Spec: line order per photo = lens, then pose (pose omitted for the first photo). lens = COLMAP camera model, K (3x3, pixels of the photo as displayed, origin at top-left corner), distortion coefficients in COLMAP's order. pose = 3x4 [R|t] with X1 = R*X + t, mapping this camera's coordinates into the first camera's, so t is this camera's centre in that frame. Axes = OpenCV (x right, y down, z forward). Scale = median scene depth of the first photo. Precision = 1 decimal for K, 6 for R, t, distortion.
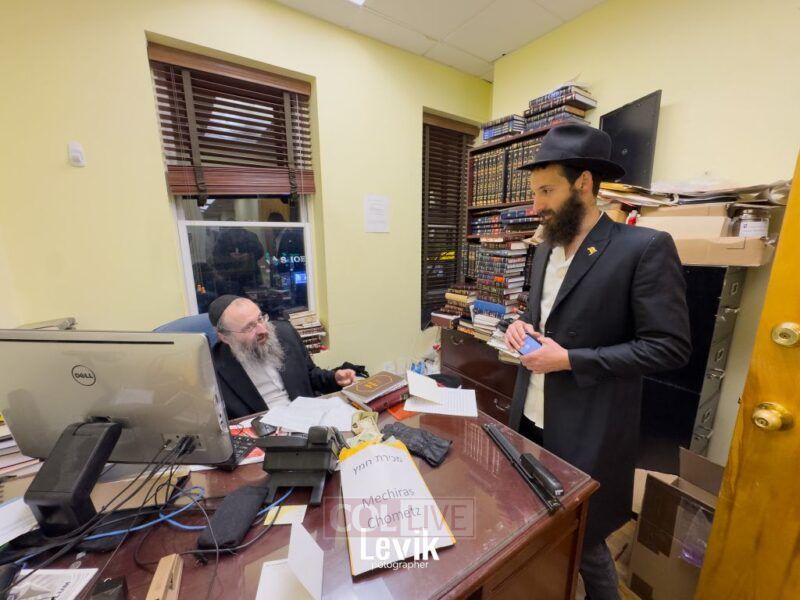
lens RADIAL K [[318.7, 0, 400.3], [0, 318.7, 300.5], [0, 0, 1]] dist [-0.001236, 0.000304]
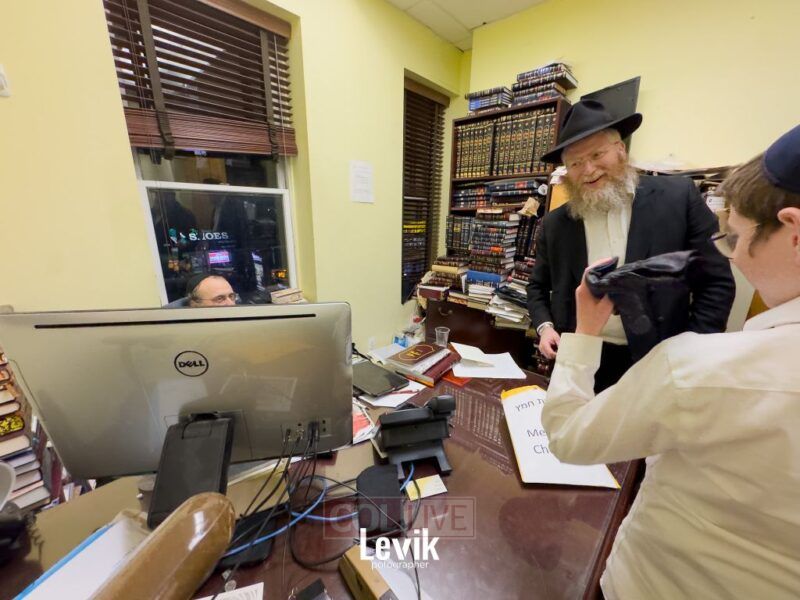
lens RADIAL K [[319.6, 0, 400.3], [0, 319.6, 300.5], [0, 0, 1]] dist [-0.001427, 0.000125]
pose [[0.971856, -0.047881, 0.230657, -0.225854], [0.031739, 0.996812, 0.073195, 0.012616], [-0.233427, -0.063814, 0.970278, 0.040727]]
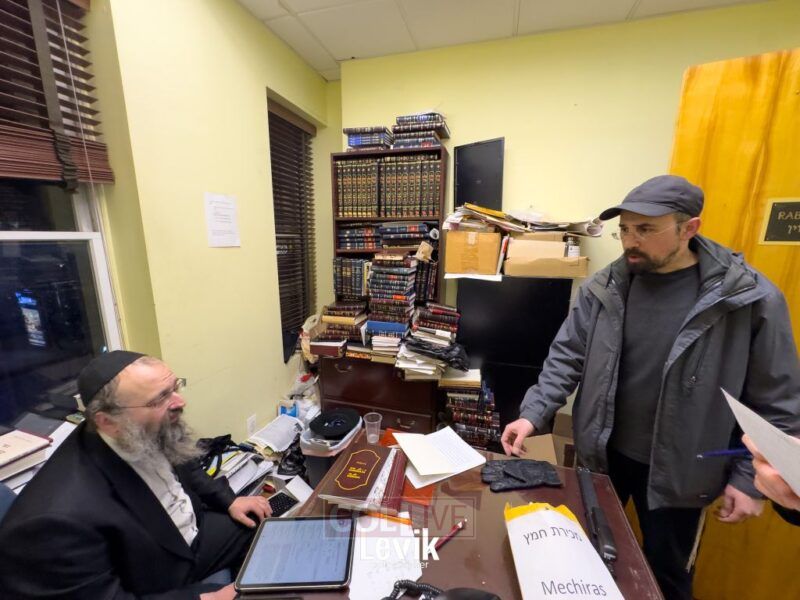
lens RADIAL K [[319.1, 0, 400.3], [0, 319.1, 300.6], [0, 0, 1]] dist [-0.001583, 0.000119]
pose [[0.769841, -0.114342, 0.627910, -0.270178], [0.112403, 0.992733, 0.042966, -0.091651], [-0.628260, 0.037502, 0.777099, 0.227103]]
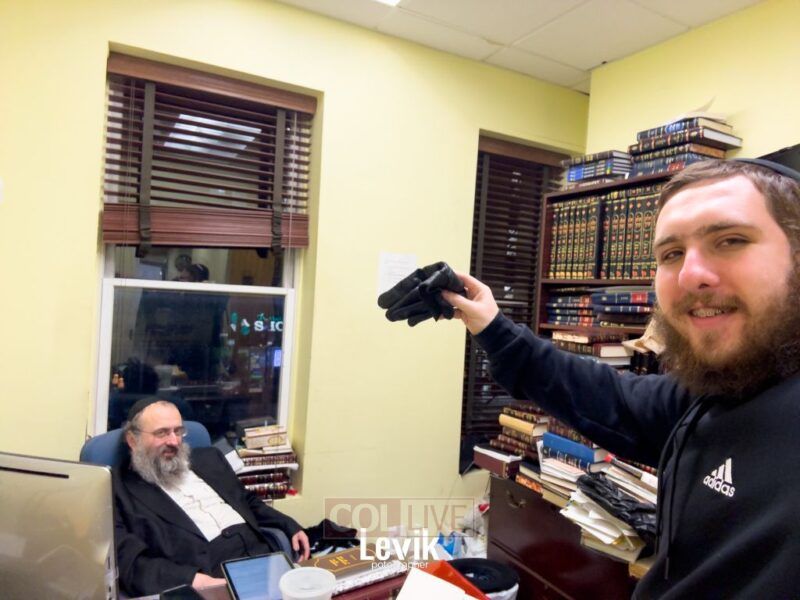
lens RADIAL K [[545.3, 0, 400.6], [0, 545.3, 299.0], [0, 0, 1]] dist [0.098128, -0.146041]
pose [[0.992777, 0.063887, -0.101551, 0.054514], [-0.082194, 0.978764, -0.187789, -0.031893], [0.087397, 0.194780, 0.976946, -0.091851]]
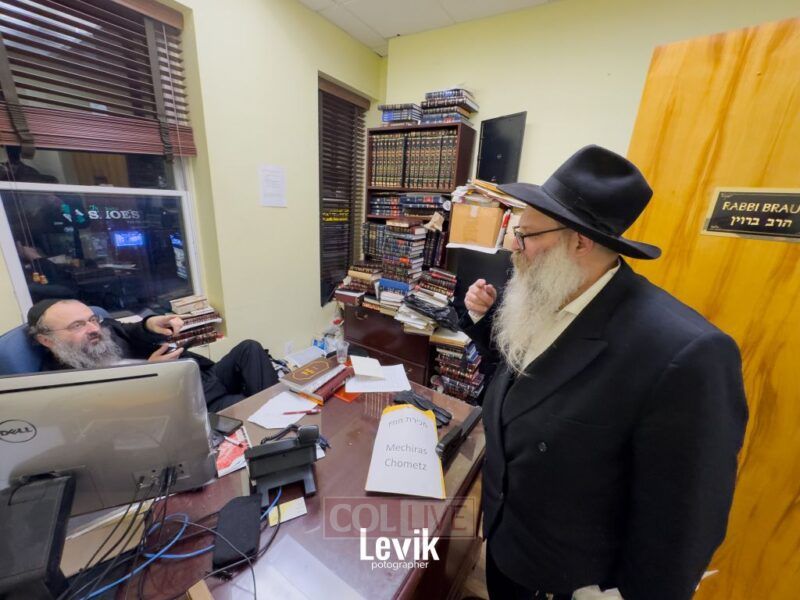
lens RADIAL K [[320.1, 0, 400.3], [0, 320.1, 300.5], [0, 0, 1]] dist [-0.002023, 0.000383]
pose [[0.915235, -0.060200, 0.398397, -0.142596], [0.013625, 0.992834, 0.118722, -0.056292], [-0.402690, -0.103230, 0.909497, -0.022368]]
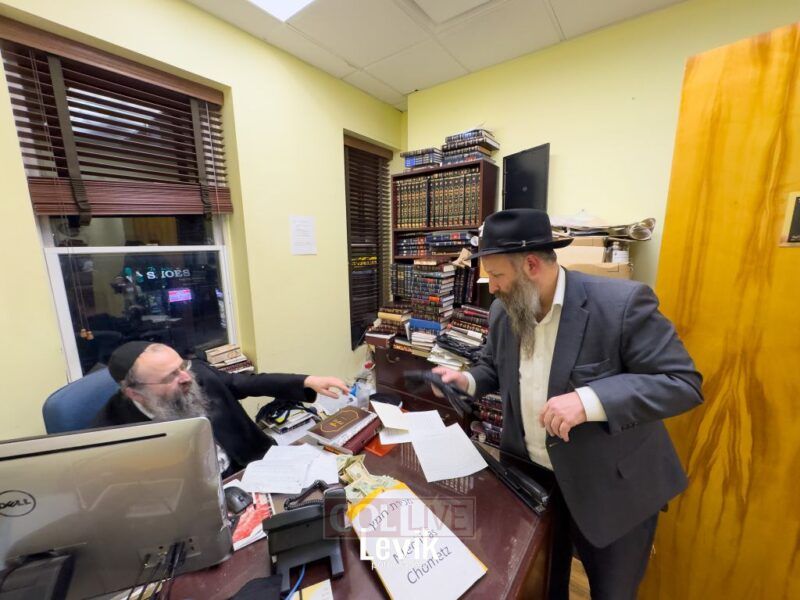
lens RADIAL K [[318.7, 0, 400.3], [0, 318.7, 300.5], [0, 0, 1]] dist [-0.001236, 0.000304]
pose [[0.947139, -0.060999, 0.314972, -0.126028], [0.068646, 0.997553, -0.013231, -0.050740], [-0.313394, 0.034153, 0.949009, 0.012224]]
